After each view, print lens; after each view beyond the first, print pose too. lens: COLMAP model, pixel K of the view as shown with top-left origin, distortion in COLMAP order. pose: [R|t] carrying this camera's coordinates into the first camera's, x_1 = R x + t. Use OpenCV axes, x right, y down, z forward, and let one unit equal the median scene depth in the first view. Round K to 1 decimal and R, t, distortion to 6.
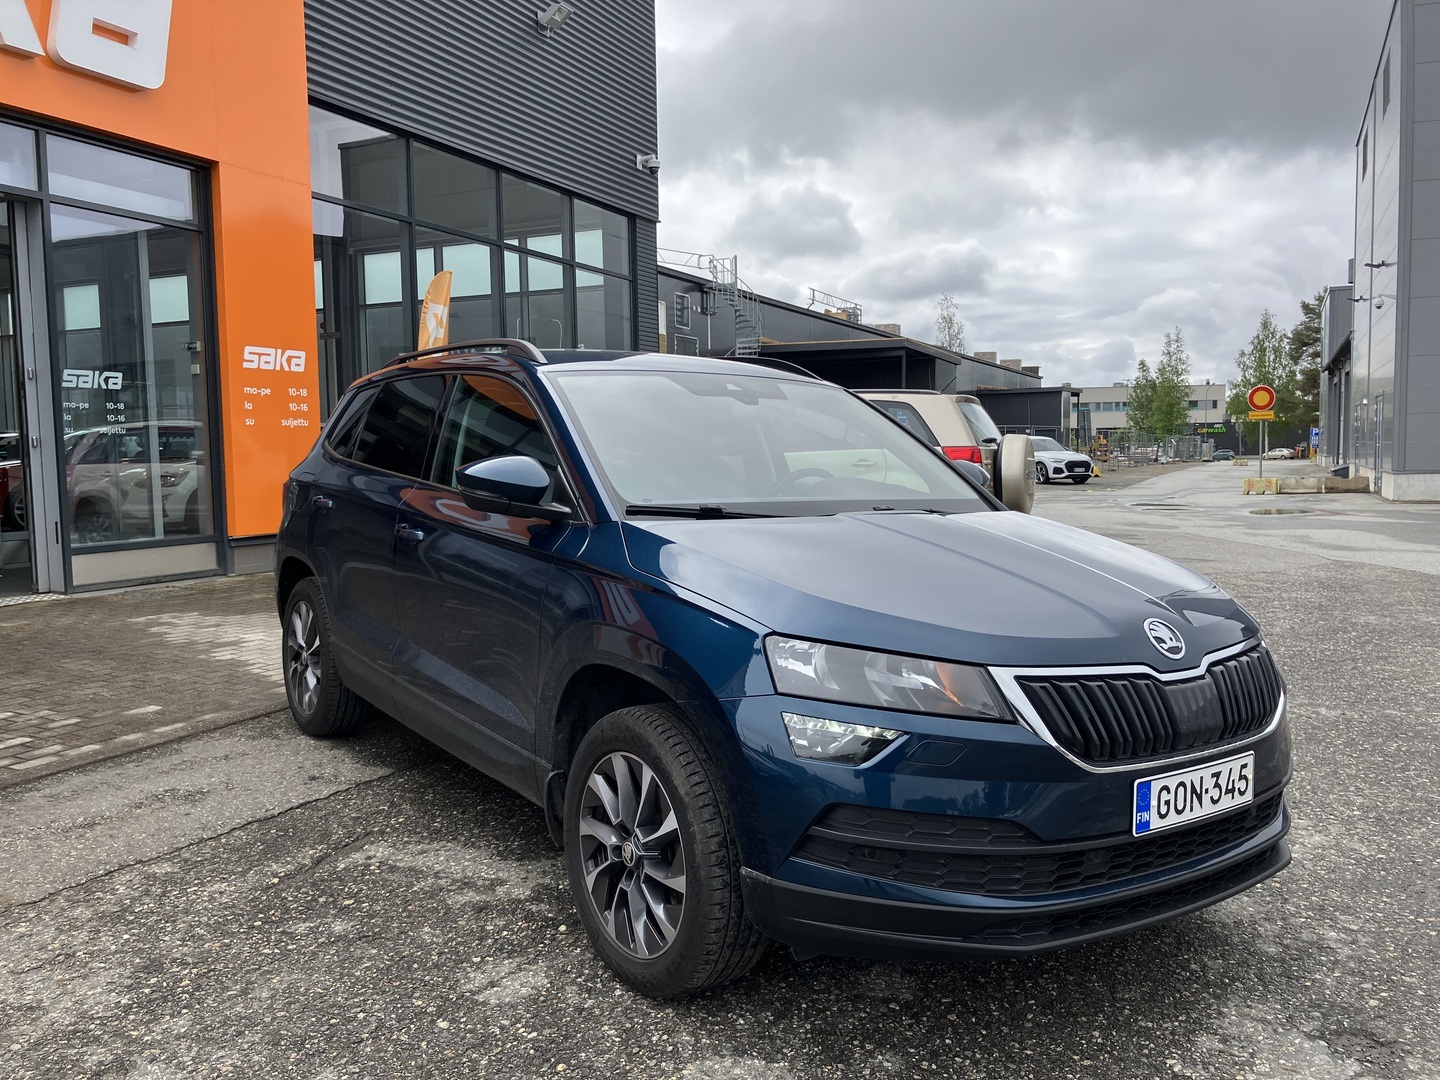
lens RADIAL K [[1161.6, 0, 711.1], [0, 1161.6, 543.7], [0, 0, 1]] dist [0.095696, -0.121800]
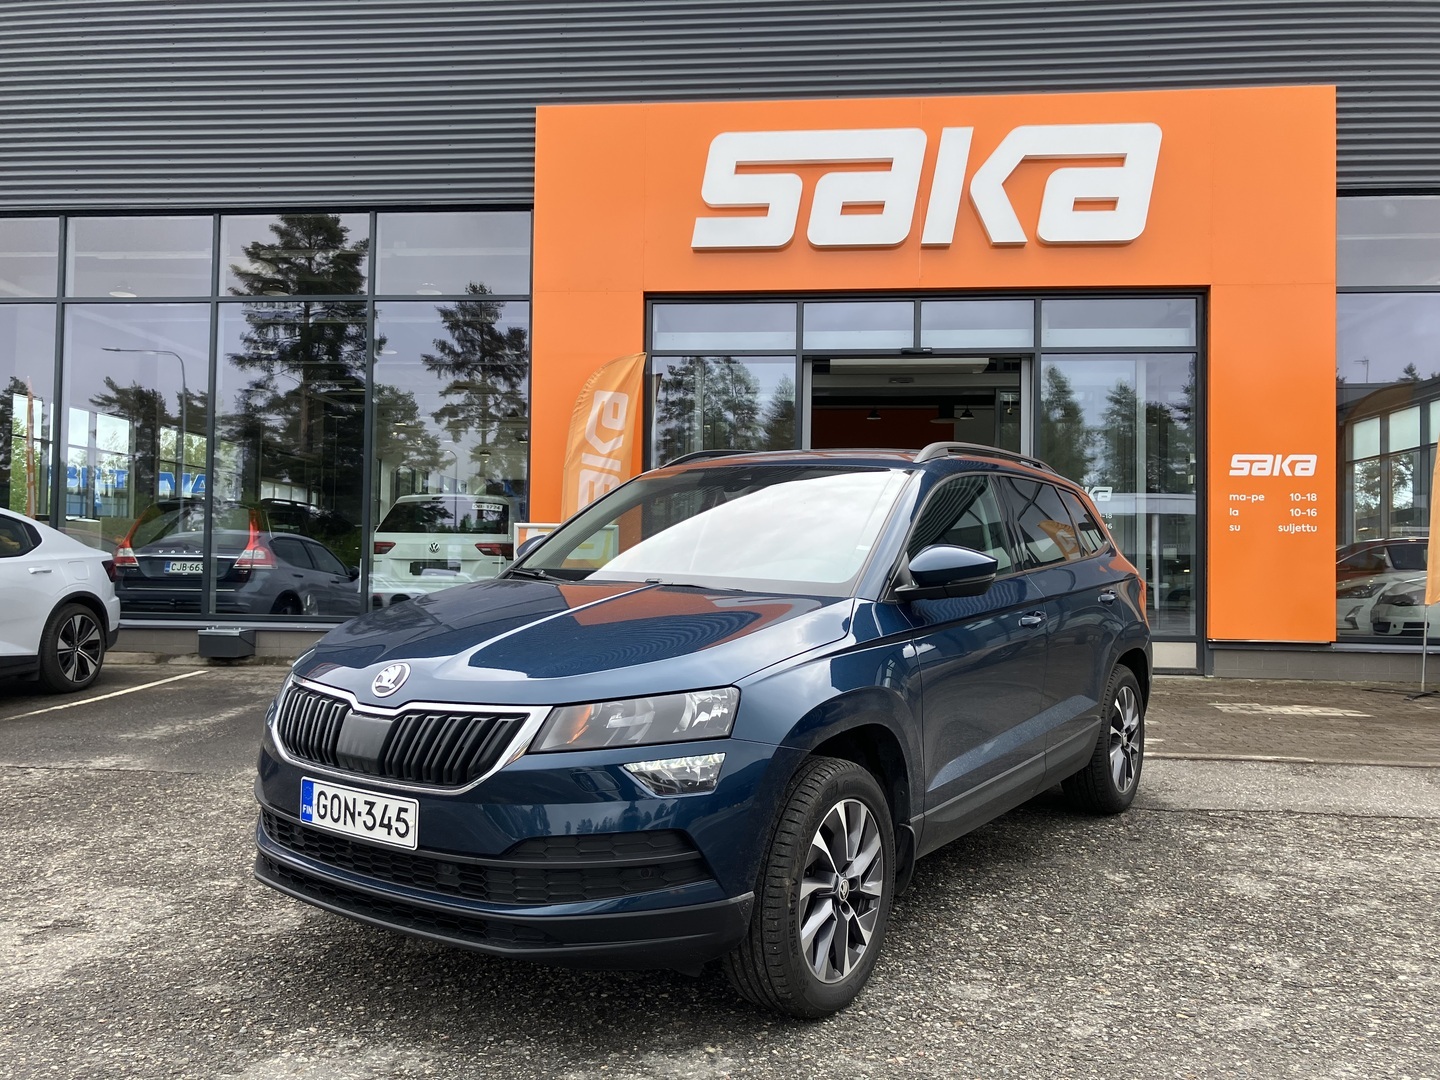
lens RADIAL K [[1161.6, 0, 711.1], [0, 1161.6, 543.7], [0, 0, 1]] dist [0.095696, -0.121800]
pose [[0.347205, 0.004304, -0.937780, 0.659093], [-0.098689, 0.994604, -0.031974, -0.020423], [0.932582, 0.103651, 0.345756, 0.365619]]
